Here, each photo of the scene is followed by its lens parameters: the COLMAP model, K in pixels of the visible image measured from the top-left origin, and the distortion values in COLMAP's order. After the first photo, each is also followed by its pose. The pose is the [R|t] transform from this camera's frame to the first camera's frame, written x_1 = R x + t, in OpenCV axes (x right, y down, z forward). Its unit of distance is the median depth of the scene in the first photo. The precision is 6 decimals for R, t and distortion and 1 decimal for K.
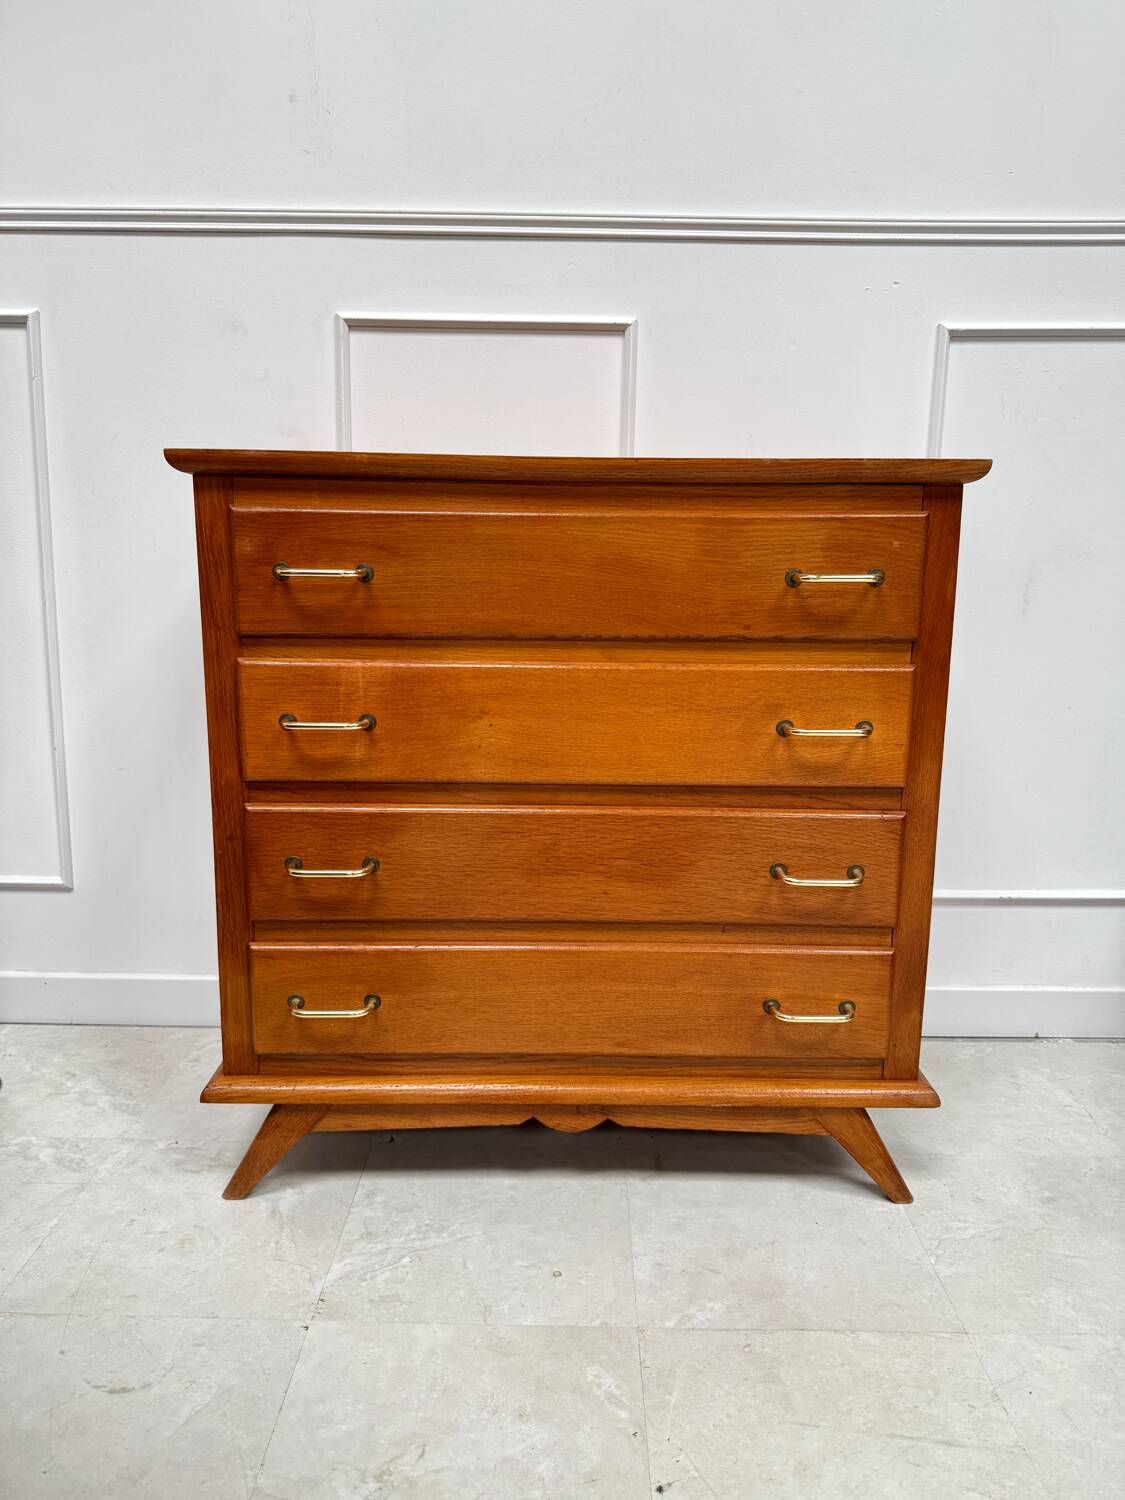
lens RADIAL K [[1078.9, 0, 567.7], [0, 1078.9, 751.0], [0, 0, 1]] dist [0.020093, -0.027929]
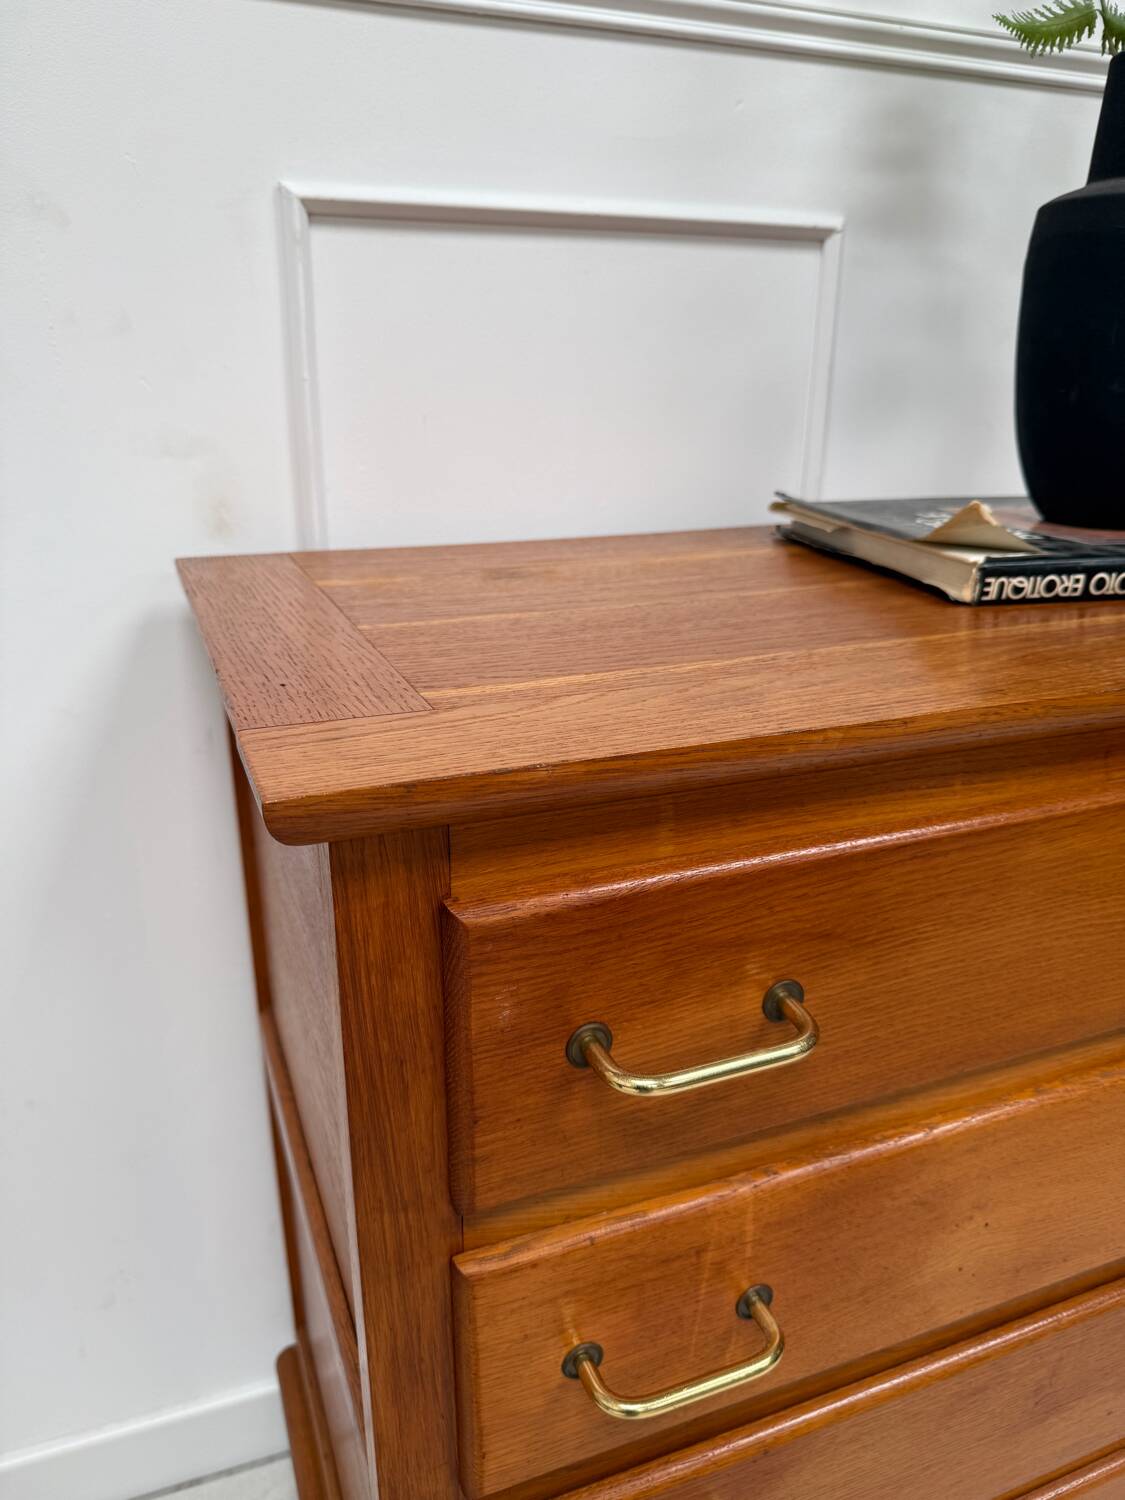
lens RADIAL K [[1133.3, 0, 565.7], [0, 1133.3, 715.8], [0, 0, 1]] dist [0.001064, 0.000047]
pose [[0.935331, -0.117637, 0.333644, -0.366632], [0.069407, 0.985786, 0.152997, -0.318096], [-0.346899, -0.119946, 0.930201, 0.625659]]
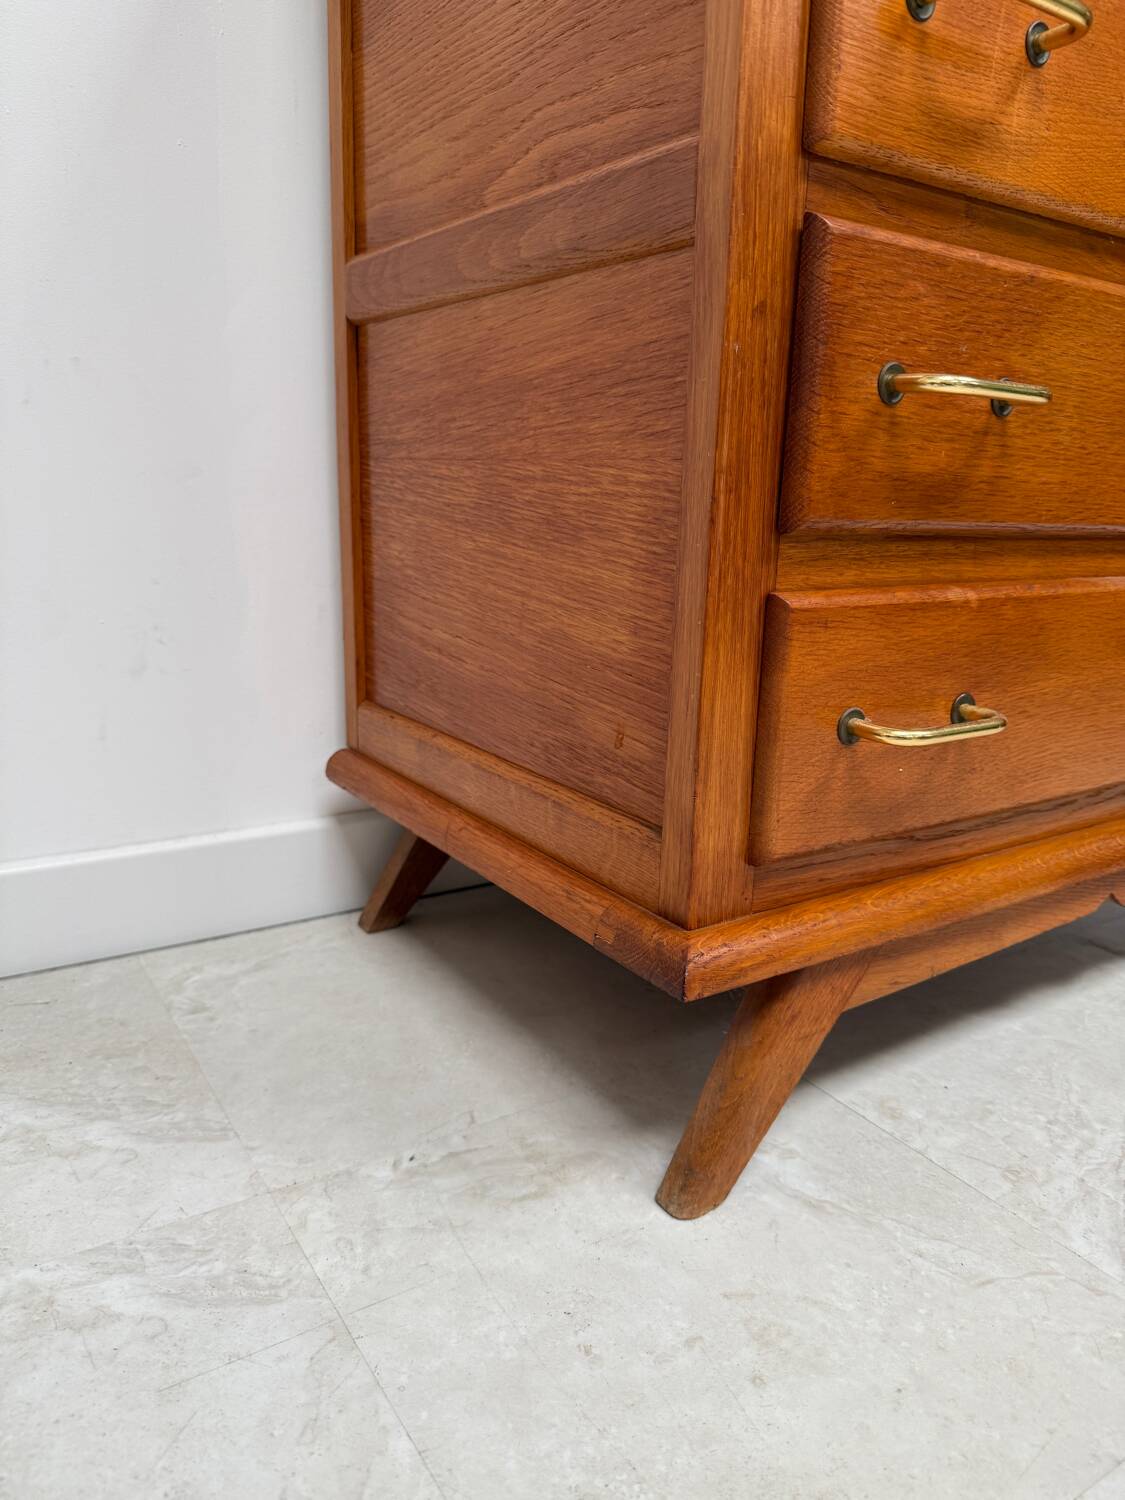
lens RADIAL K [[1086.1, 0, 577.2], [0, 1086.1, 738.5], [0, 0, 1]] dist [0.014629, -0.032433]
pose [[0.834772, -0.113378, 0.538796, -0.596063], [0.080956, 0.993208, 0.083572, 0.195083], [-0.544611, -0.026145, 0.838281, 0.704639]]
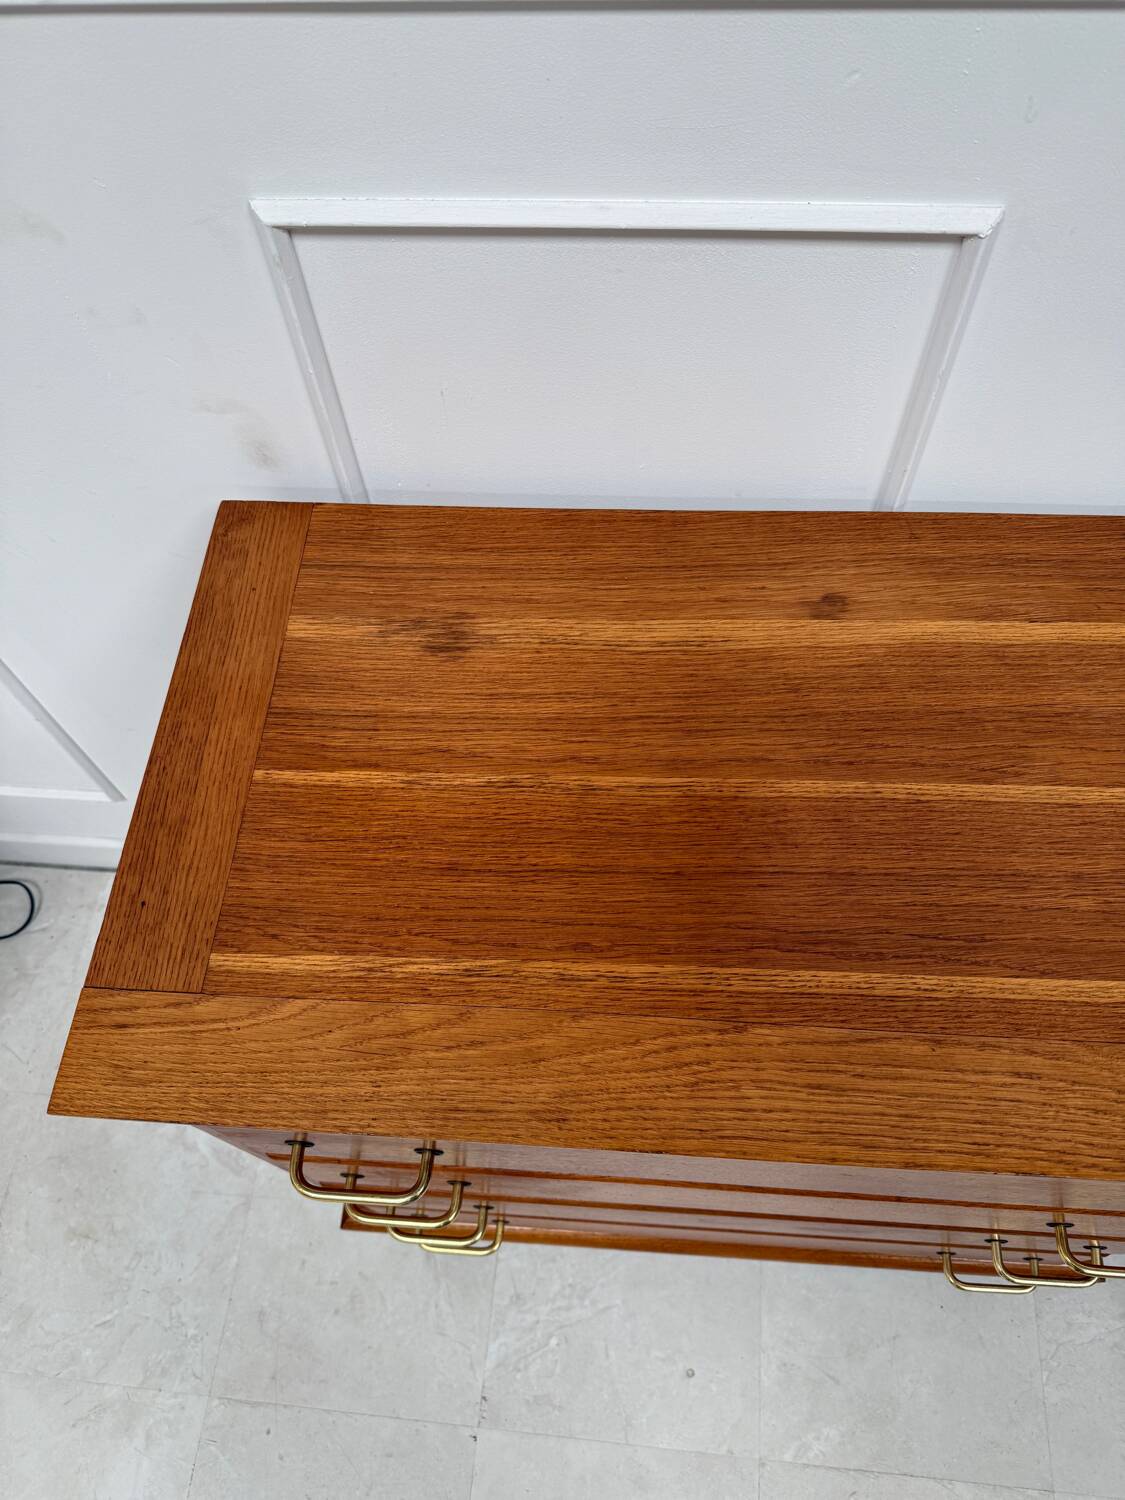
lens RADIAL K [[1086.1, 0, 563.6], [0, 1086.1, 749.9], [0, 0, 1]] dist [0.014629, -0.032433]
pose [[0.994578, 0.044867, -0.093817, -0.060158], [0.044867, 0.628724, 0.776333, -0.753858], [0.093817, -0.776333, 0.623302, 0.755491]]
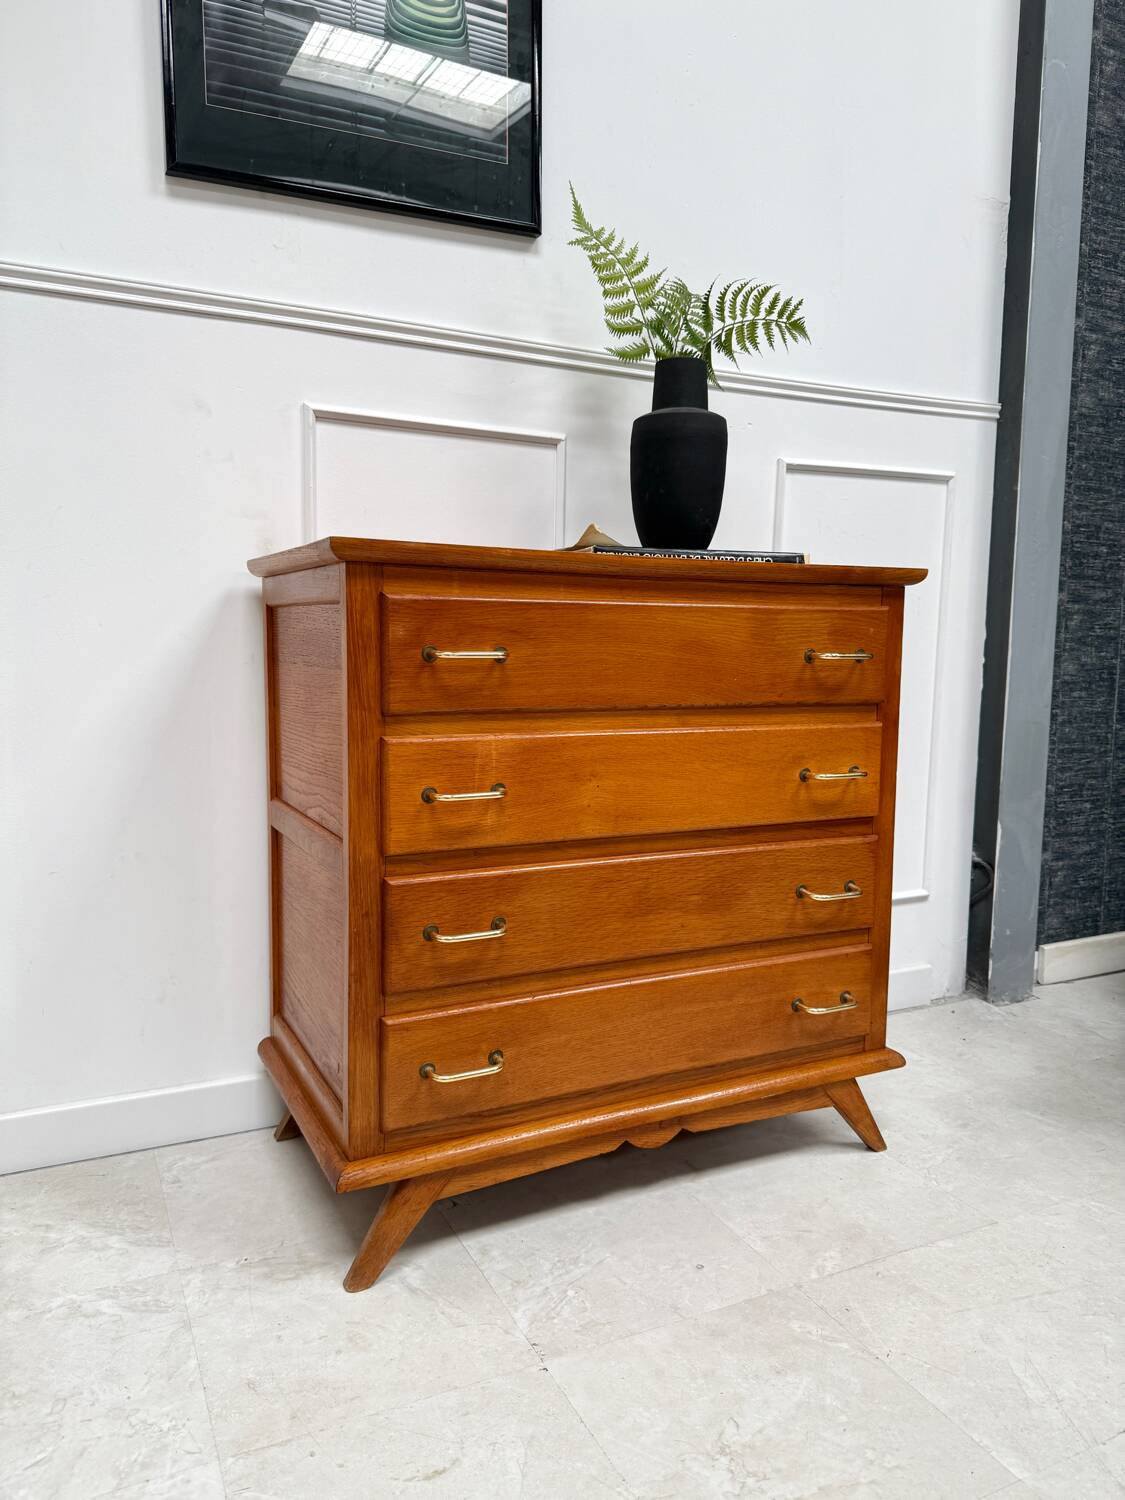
lens RADIAL K [[1078.9, 0, 575.3], [0, 1078.9, 736.9], [0, 0, 1]] dist [0.020093, -0.027929]
pose [[0.893383, -0.040987, 0.447423, -0.583030], [0.076830, 0.995099, -0.062251, -0.007334], [-0.442678, 0.089990, 0.892154, -0.001765]]
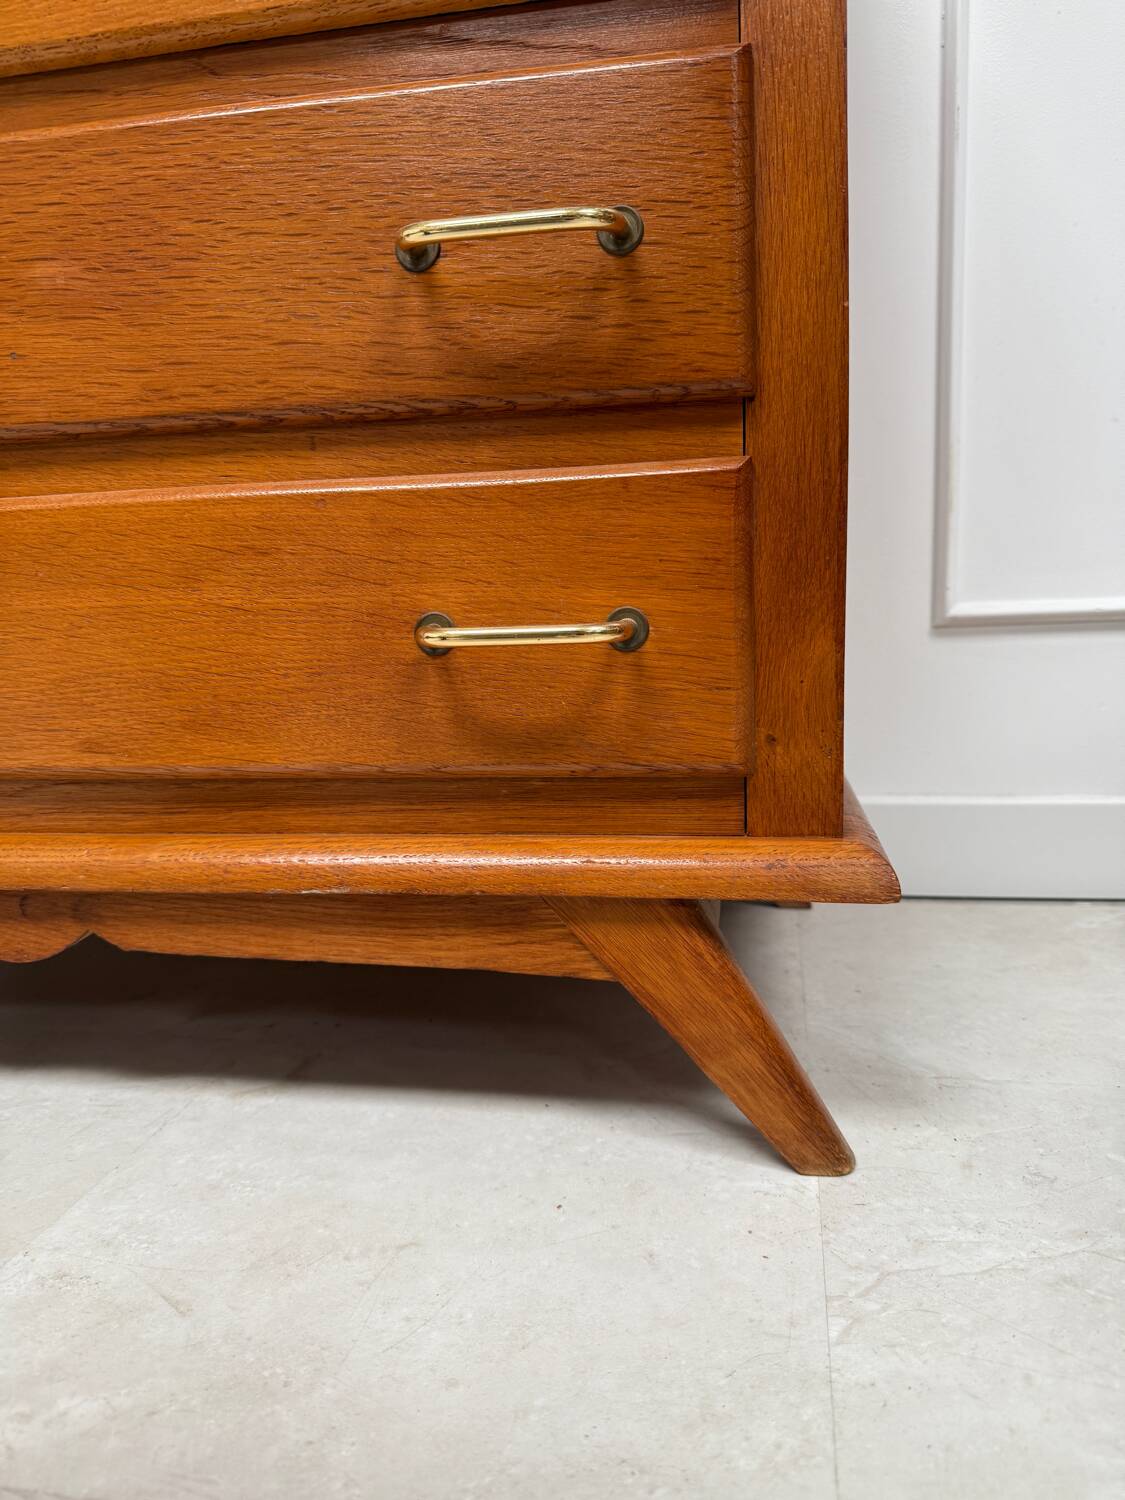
lens RADIAL K [[1086.1, 0, 556.8], [0, 1086.1, 761.1], [0, 0, 1]] dist [0.014629, -0.032433]
pose [[0.979936, -0.019576, -0.198350, 0.317302], [0.013783, 0.999438, -0.030547, 0.303391], [0.198836, 0.027200, 0.979655, 0.647300]]
